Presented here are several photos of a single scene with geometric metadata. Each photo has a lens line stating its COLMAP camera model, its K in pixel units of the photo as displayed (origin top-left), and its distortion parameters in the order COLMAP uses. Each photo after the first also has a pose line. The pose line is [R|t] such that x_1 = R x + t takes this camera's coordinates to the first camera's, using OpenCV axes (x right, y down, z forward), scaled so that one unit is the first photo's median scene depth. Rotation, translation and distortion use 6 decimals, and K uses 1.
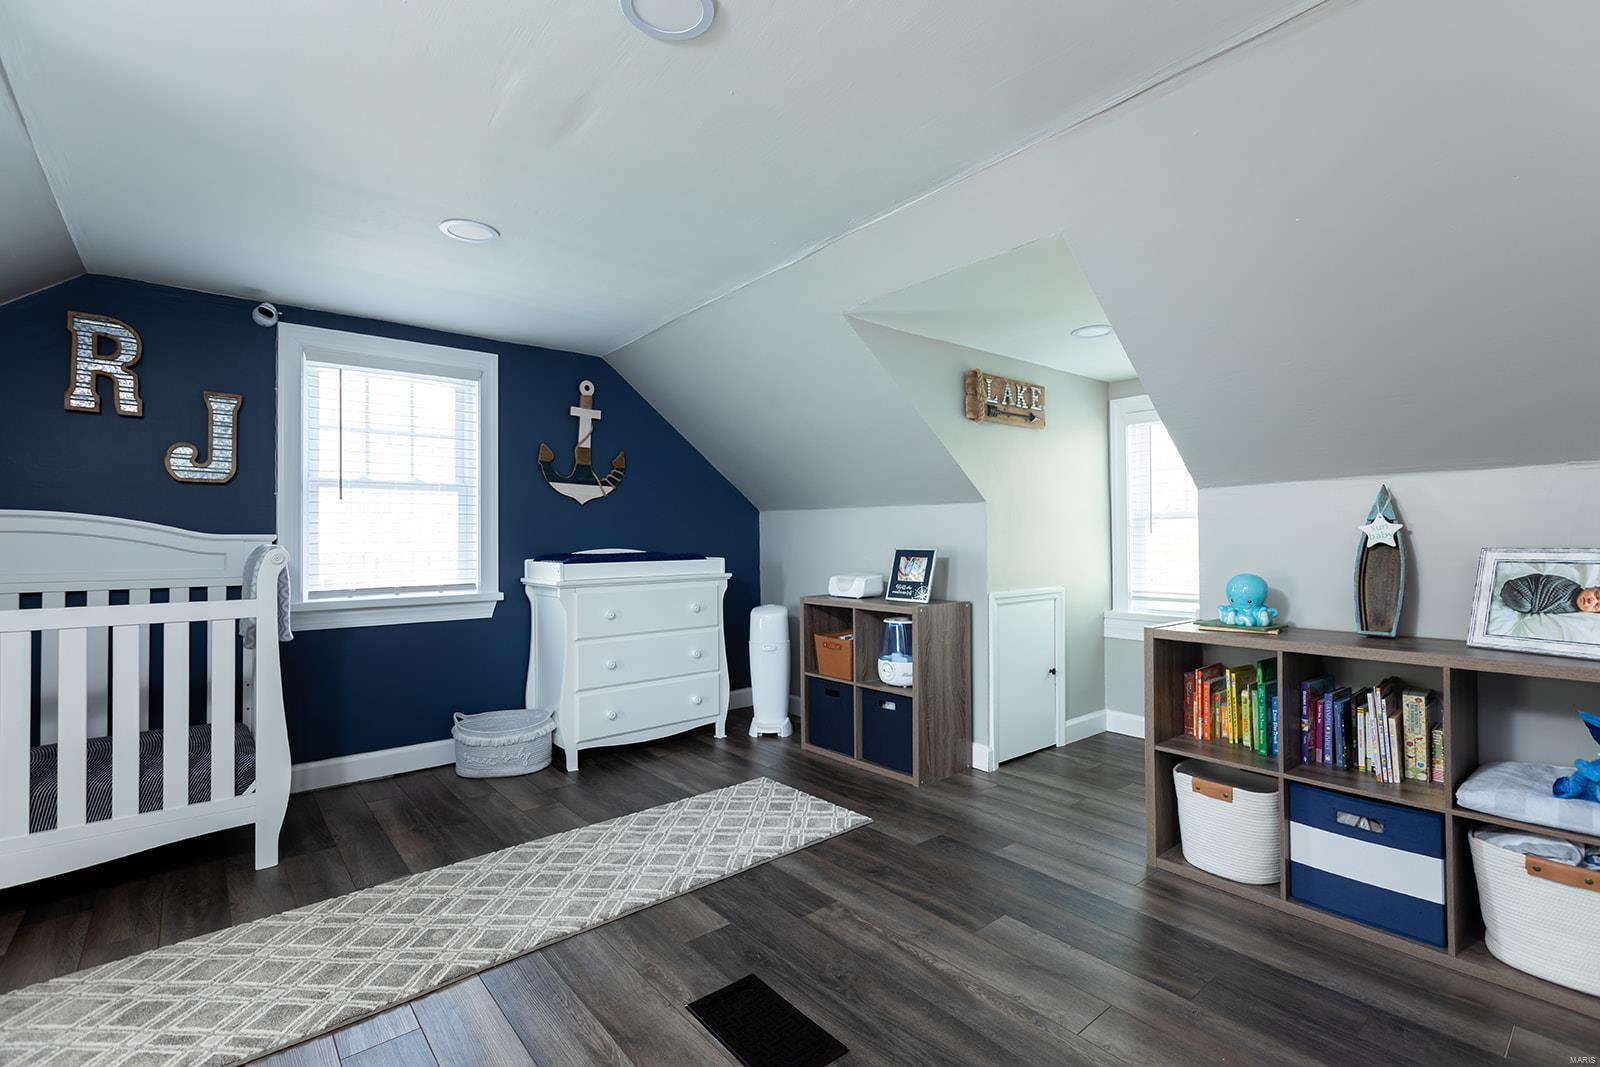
lens RADIAL K [[720.2, 0, 800.0], [0, 720.2, 533.5], [0, 0, 1]] dist [-0.001194, -0.000241]
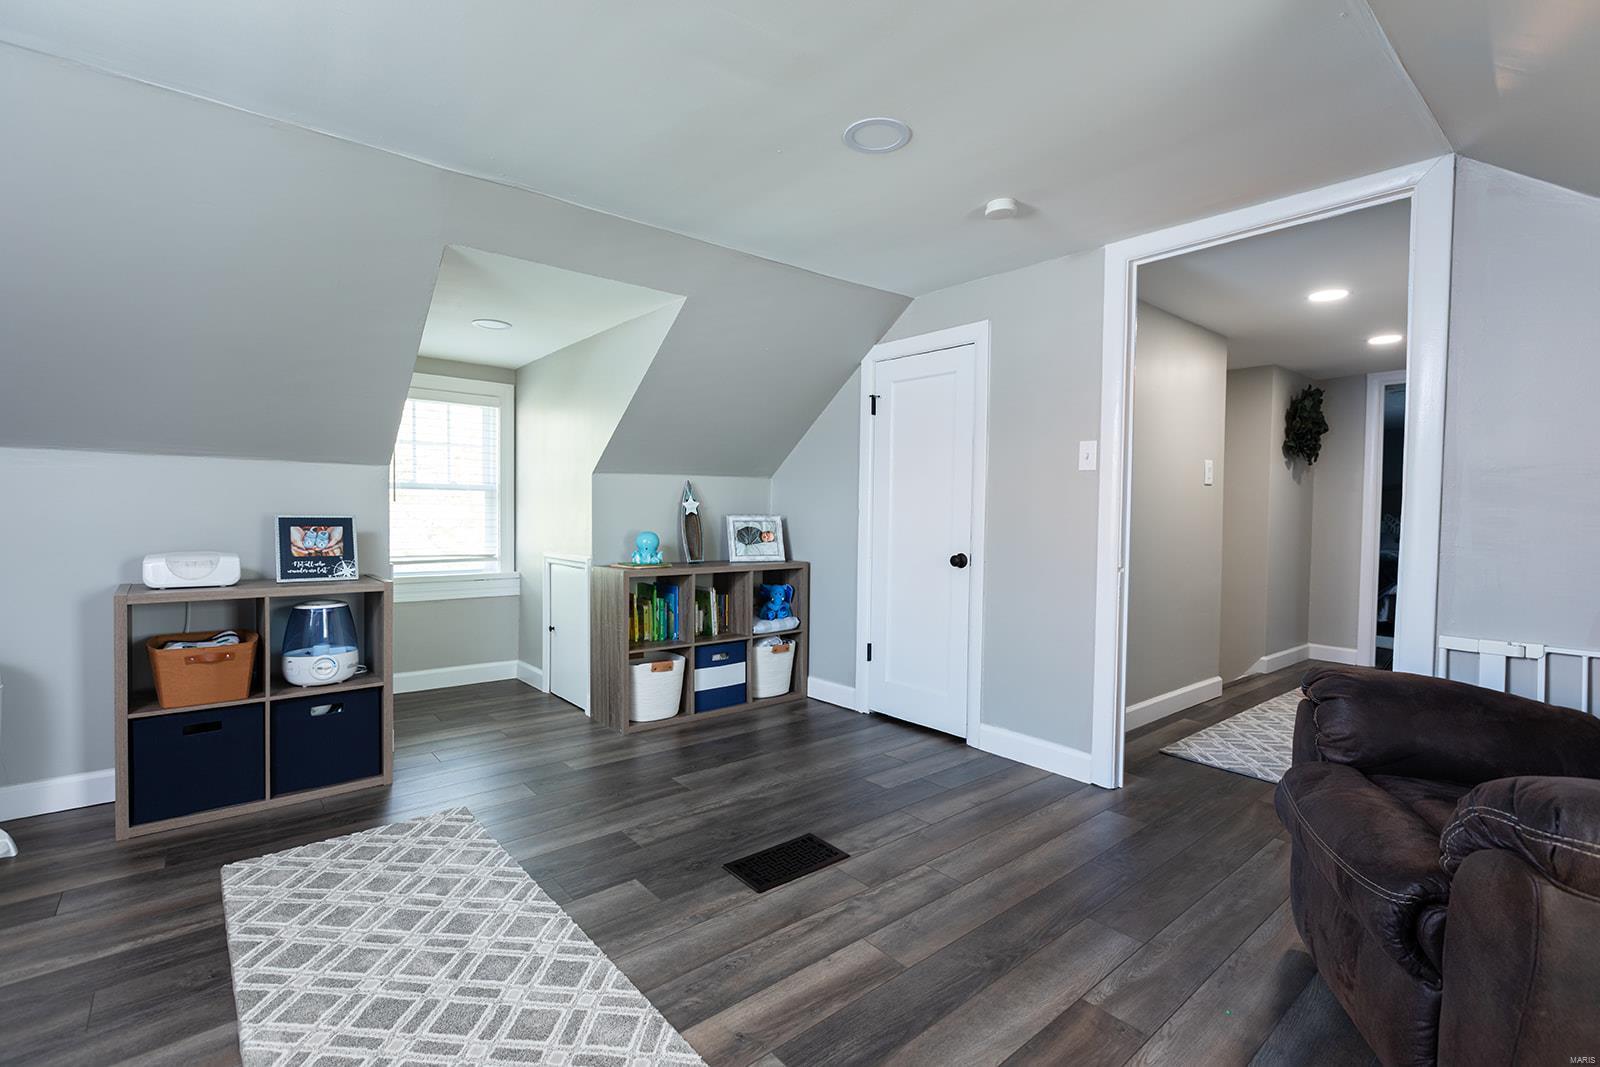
lens RADIAL K [[720.2, 0, 800.0], [0, 720.2, 533.5], [0, 0, 1]] dist [-0.001194, -0.000241]
pose [[-0.003068, -0.028864, 0.999579, -0.782373], [-0.022318, 0.999336, 0.028789, 0.006215], [-0.999746, -0.022220, -0.003710, 0.544311]]
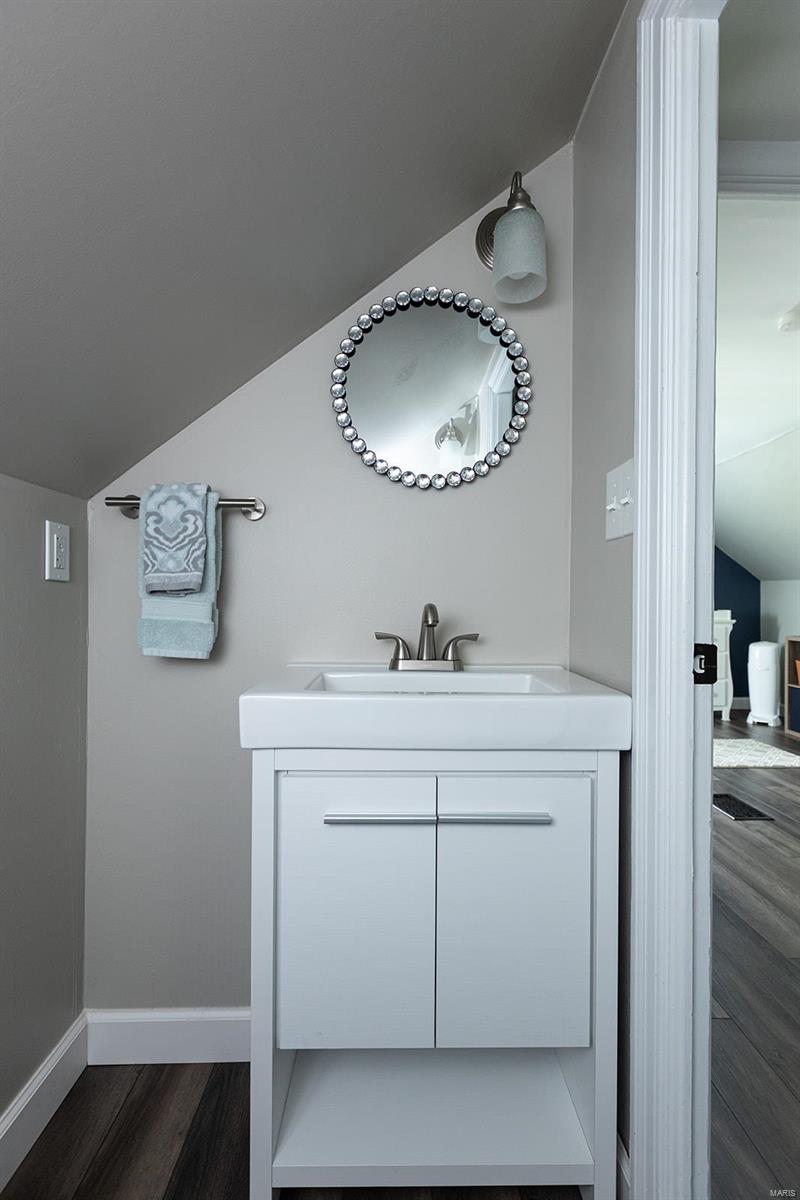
lens RADIAL K [[527.0, 0, 400.0], [0, 527.0, 600.0], [0, 0, 1]] dist [-0.000246, -0.000265]
pose [[0.770667, 0.016436, -0.637026, 0.106578], [-0.012659, 0.999865, 0.010482, 0.009798], [0.637113, -0.000014, 0.770771, -0.545349]]
